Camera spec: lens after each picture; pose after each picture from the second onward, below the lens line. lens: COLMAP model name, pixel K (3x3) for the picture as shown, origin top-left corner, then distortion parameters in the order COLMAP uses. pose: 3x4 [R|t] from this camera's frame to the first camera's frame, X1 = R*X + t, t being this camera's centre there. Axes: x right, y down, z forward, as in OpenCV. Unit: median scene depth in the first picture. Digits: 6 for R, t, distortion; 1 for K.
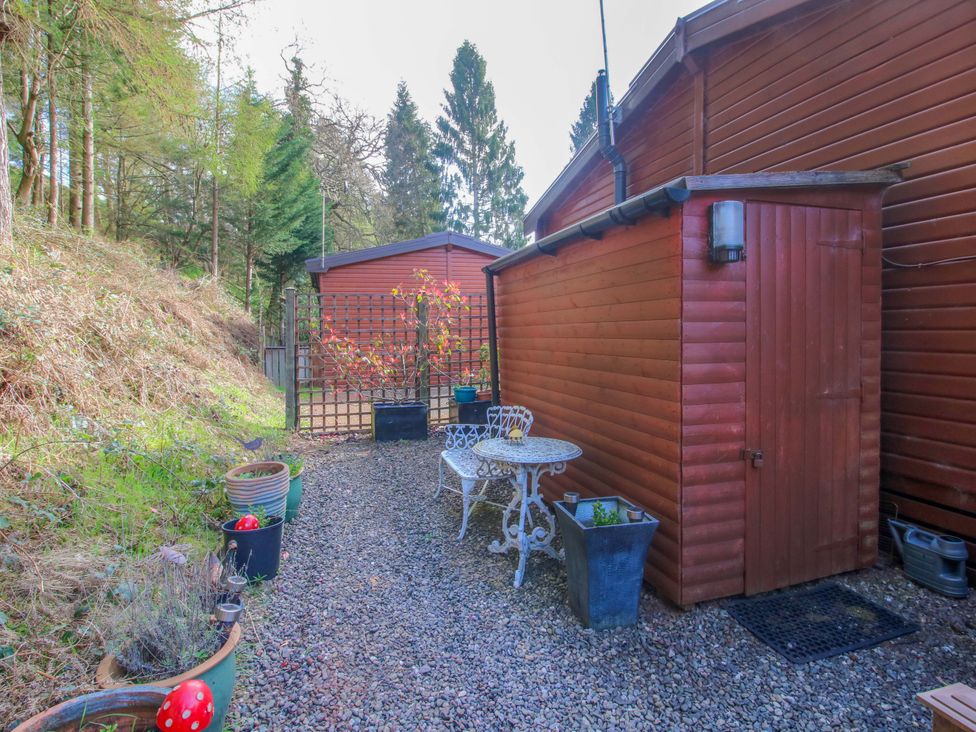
lens RADIAL K [[503.4, 0, 480.2], [0, 503.4, 356.7], [0, 0, 1]] dist [-0.002368, -0.009111]
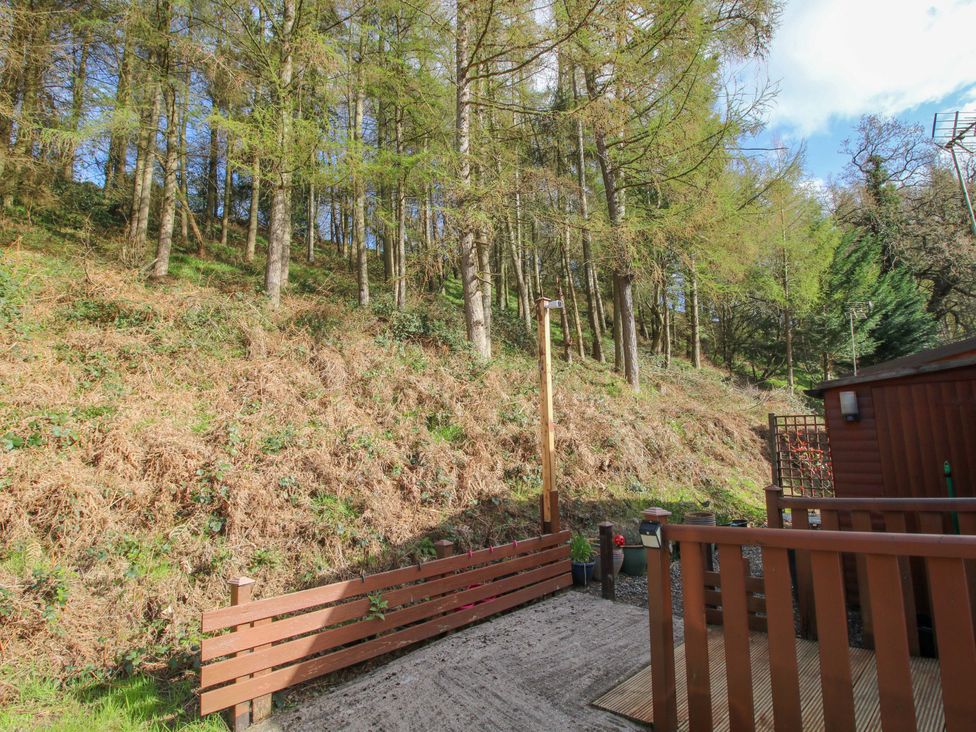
lens RADIAL K [[503.4, 0, 485.3], [0, 503.4, 362.6], [0, 0, 1]] dist [-0.002368, -0.009111]
pose [[0.454435, -0.122344, -0.882338, 0.277162], [-0.040524, 0.986658, -0.157680, -0.008216], [0.889858, 0.107412, 0.443414, -0.202634]]
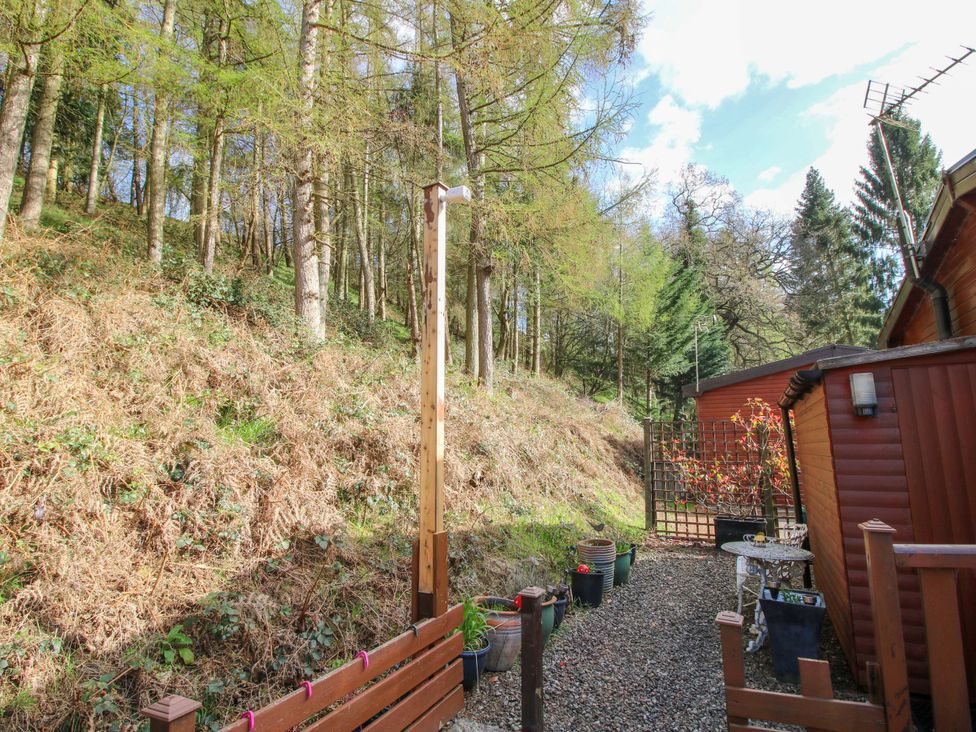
lens RADIAL K [[503.4, 0, 480.7], [0, 503.4, 361.2], [0, 0, 1]] dist [-0.002368, -0.009111]
pose [[0.712728, -0.103958, -0.693694, 0.121890], [-0.045460, 0.980031, -0.193576, -0.003808], [0.699965, 0.169502, 0.693770, -0.122665]]
